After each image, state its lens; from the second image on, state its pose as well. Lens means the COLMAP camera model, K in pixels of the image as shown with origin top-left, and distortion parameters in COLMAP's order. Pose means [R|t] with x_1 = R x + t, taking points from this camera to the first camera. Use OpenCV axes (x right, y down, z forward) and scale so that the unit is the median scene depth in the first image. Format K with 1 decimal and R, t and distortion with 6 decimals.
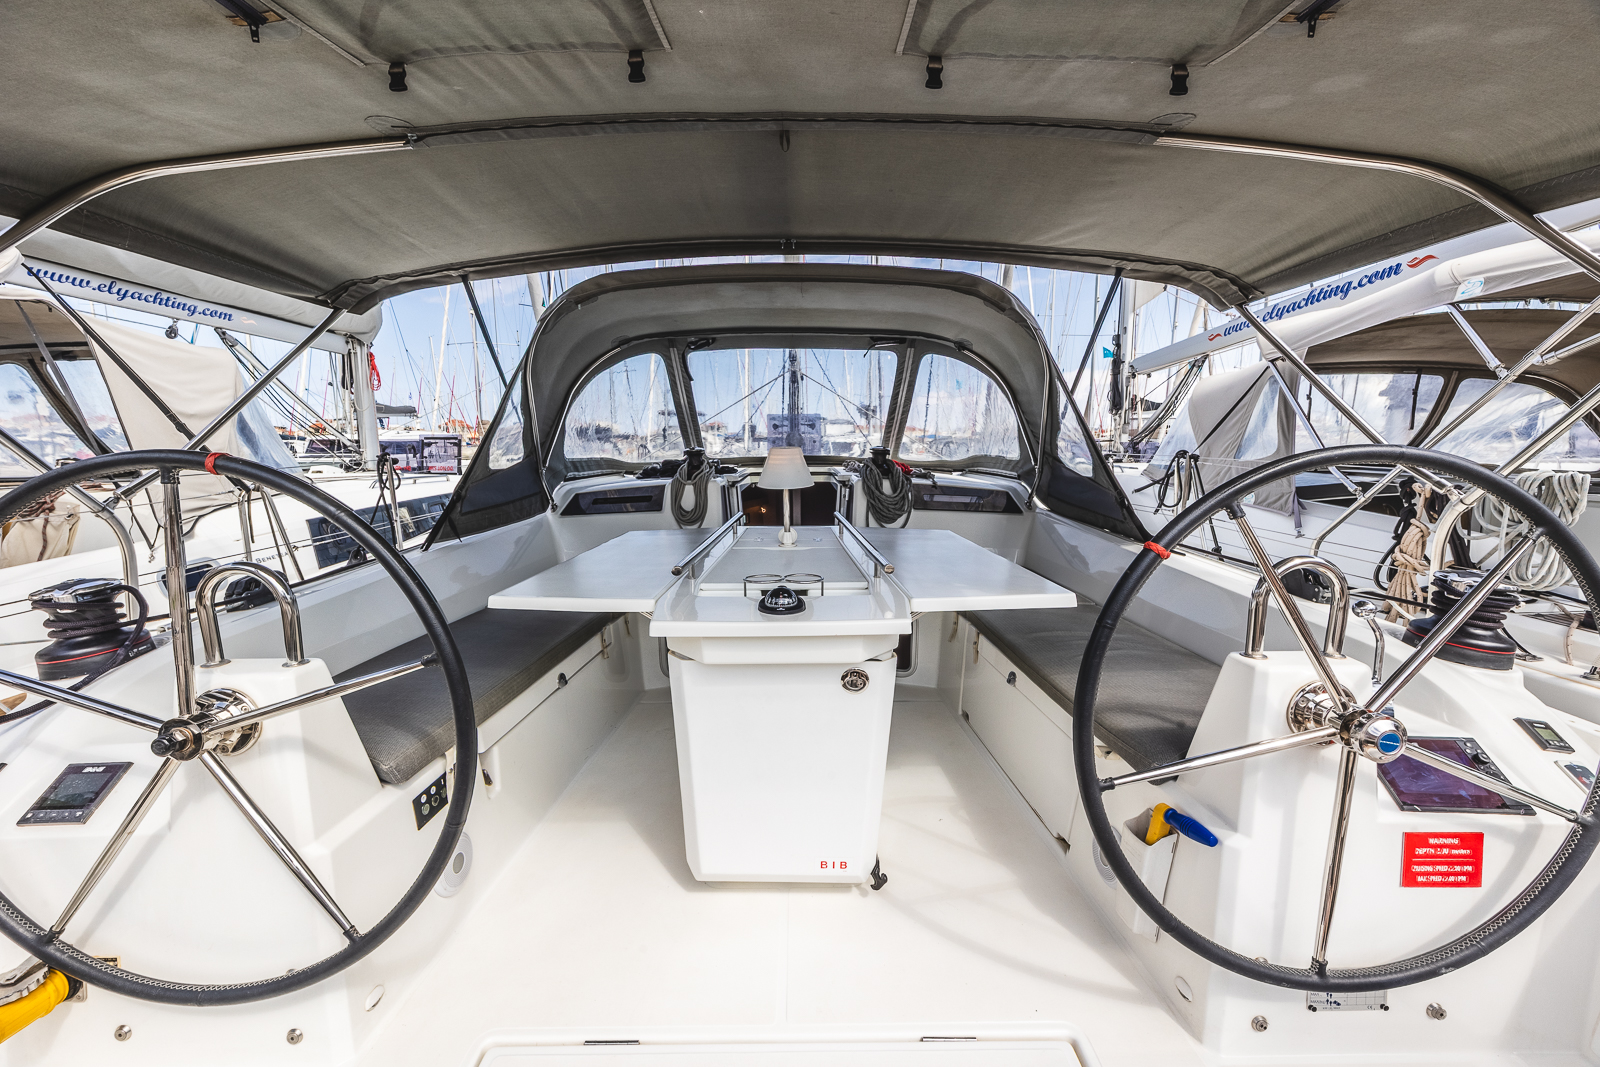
lens RADIAL K [[601.7, 0, 800.0], [0, 601.7, 533.5], [0, 0, 1]] dist [-0.009607, -0.000016]
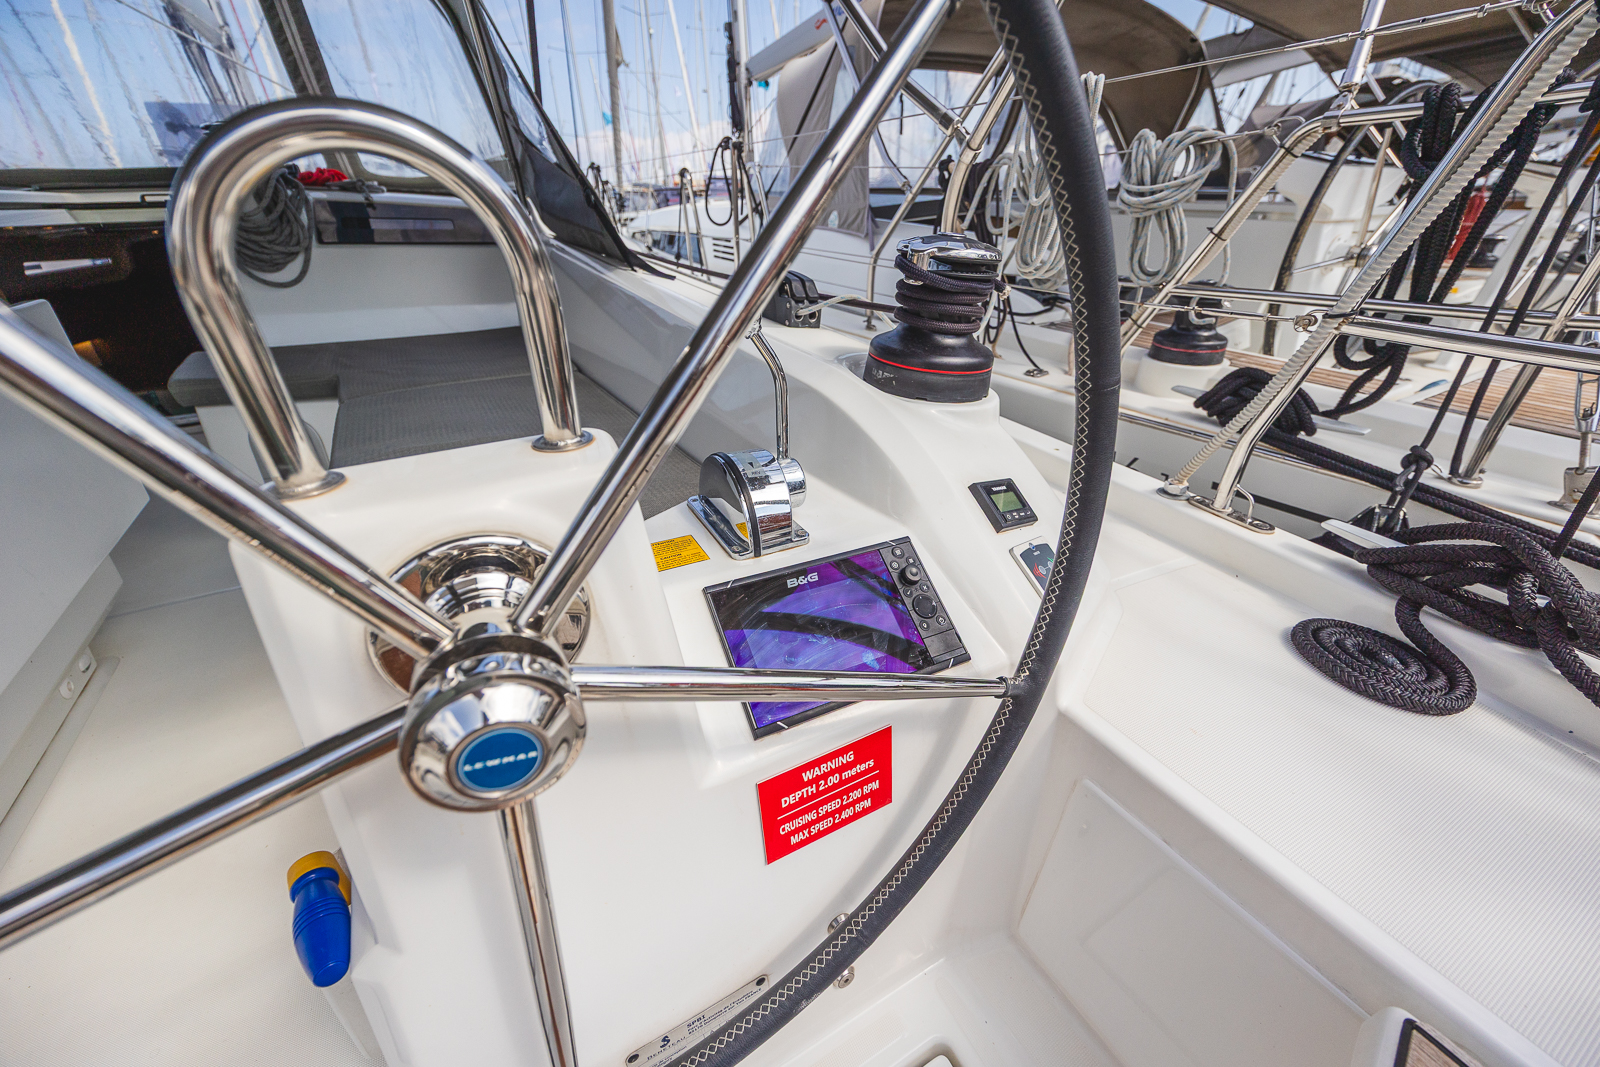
lens RADIAL K [[621.7, 0, 800.0], [0, 621.7, 533.5], [0, 0, 1]] dist [-0.034507, 0.034851]
pose [[0.869896, -0.236290, 0.432953, 0.868168], [0.070051, 0.928069, 0.365760, 0.133127], [-0.488236, -0.287844, 0.823876, 0.622076]]
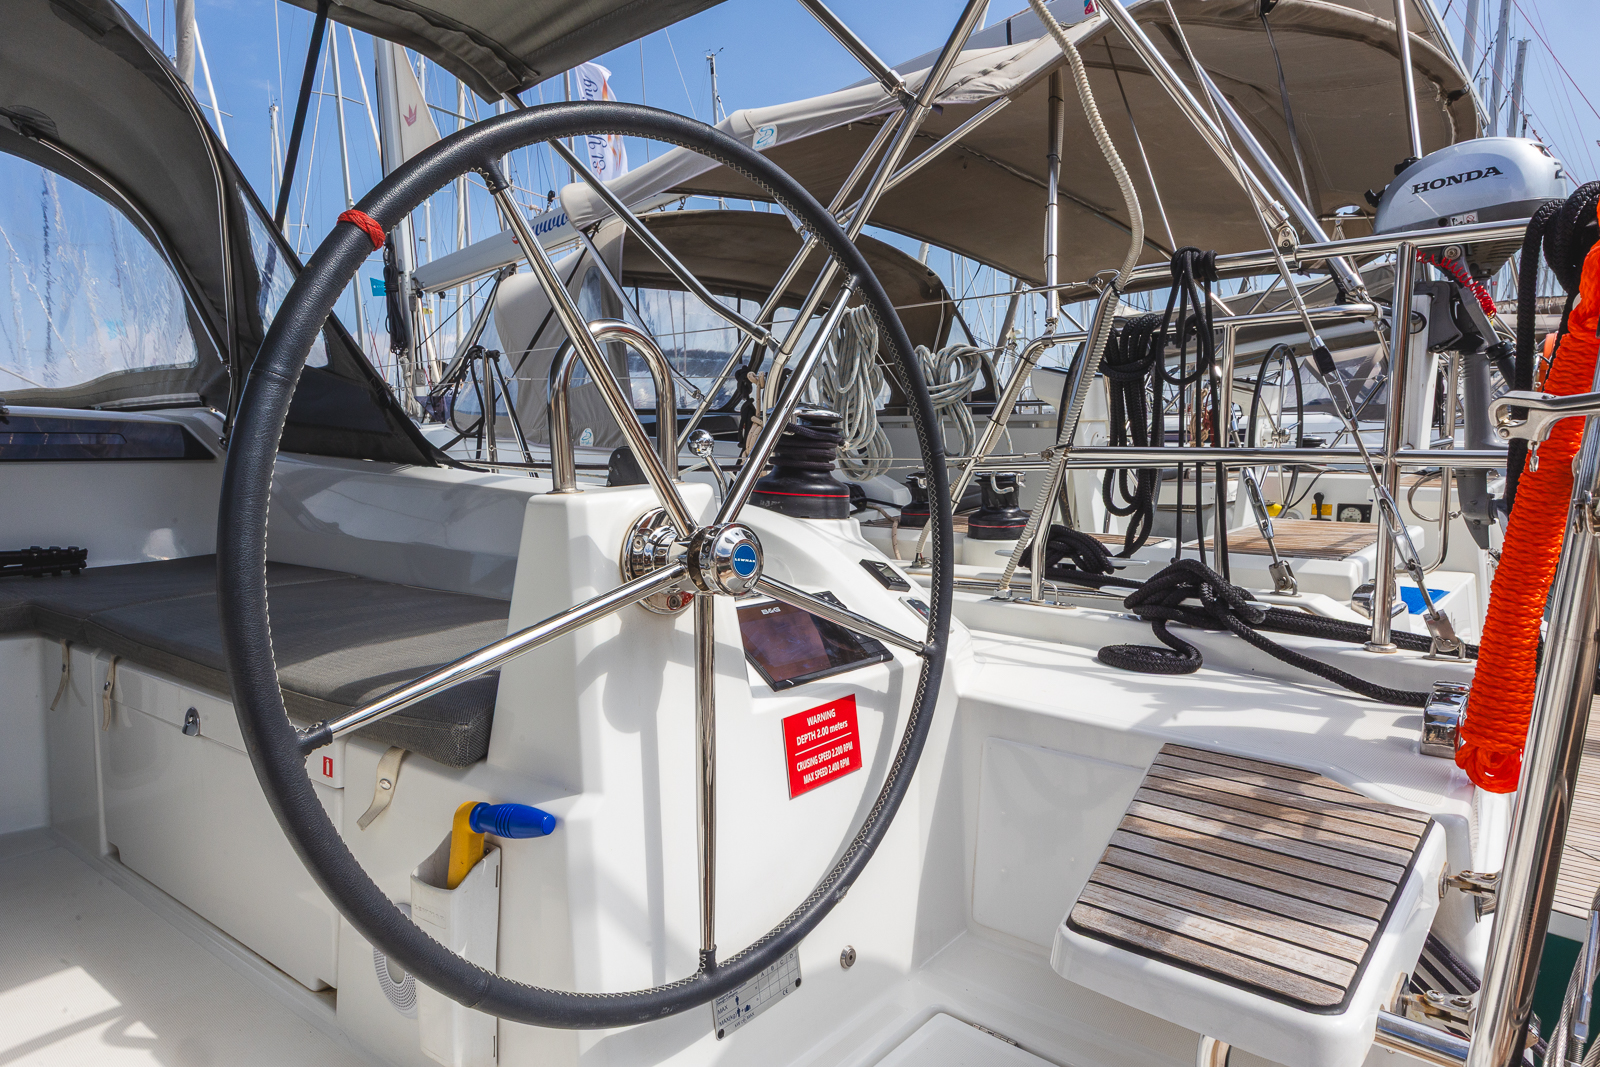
lens RADIAL K [[980.7, 0, 796.5], [0, 980.7, 551.8], [0, 0, 1]] dist [-0.003680, -0.000296]
pose [[0.660414, -0.112155, 0.742479, 0.201620], [0.131941, 0.990731, 0.032297, 0.273395], [-0.739219, 0.076634, 0.669091, 0.208386]]
